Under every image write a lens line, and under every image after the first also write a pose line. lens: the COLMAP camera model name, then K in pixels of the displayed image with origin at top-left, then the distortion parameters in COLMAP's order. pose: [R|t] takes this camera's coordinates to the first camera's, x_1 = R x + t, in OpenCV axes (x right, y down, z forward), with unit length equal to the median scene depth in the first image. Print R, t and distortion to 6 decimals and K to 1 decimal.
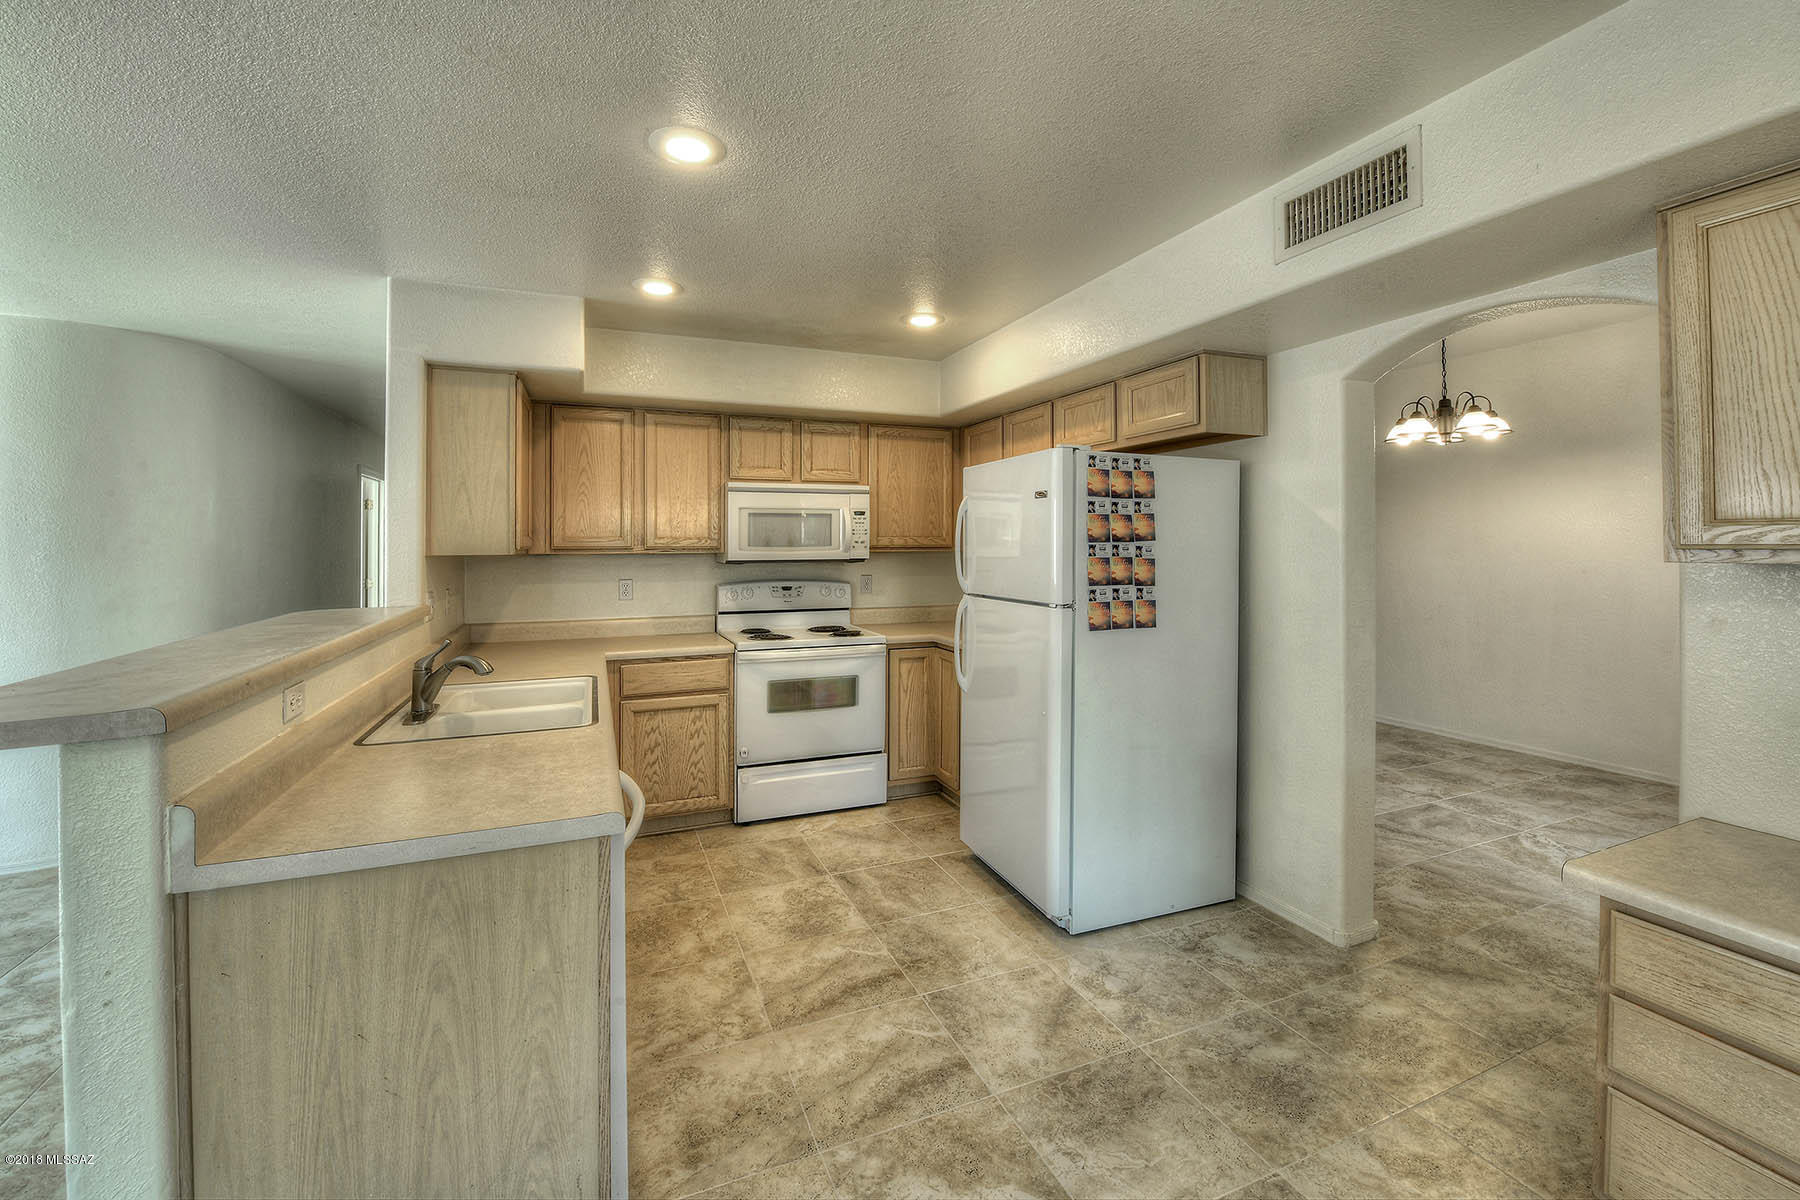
lens RADIAL K [[721.0, 0, 878.0], [0, 721.0, 556.4], [0, 0, 1]] dist [-0.013918, -0.000790]
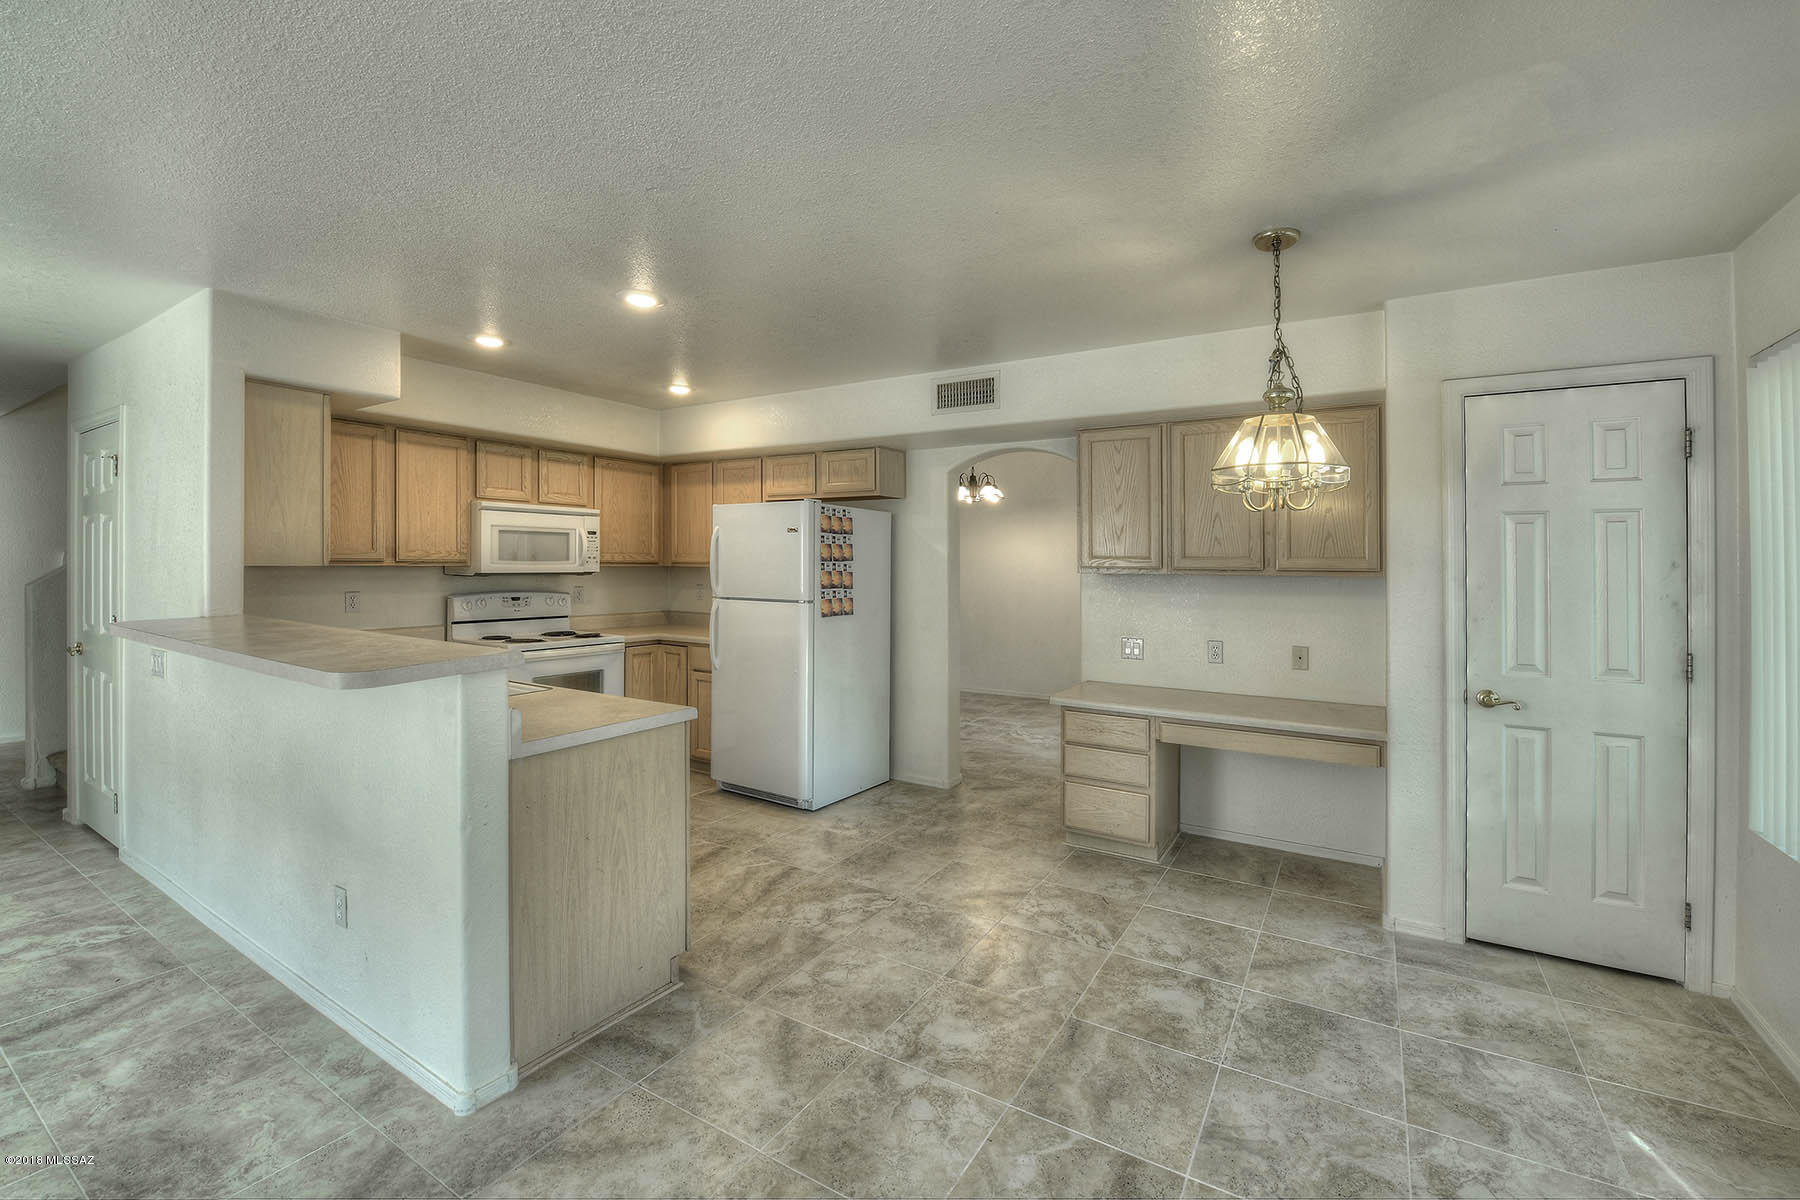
lens RADIAL K [[756.7, 0, 896.1], [0, 756.7, 572.5], [0, 0, 1]] dist [-0.014687, -0.000118]
pose [[0.807114, 0.004249, 0.590380, -0.535732], [-0.003621, 0.999991, -0.002246, 0.007630], [-0.590384, -0.000325, 0.807122, -0.422724]]
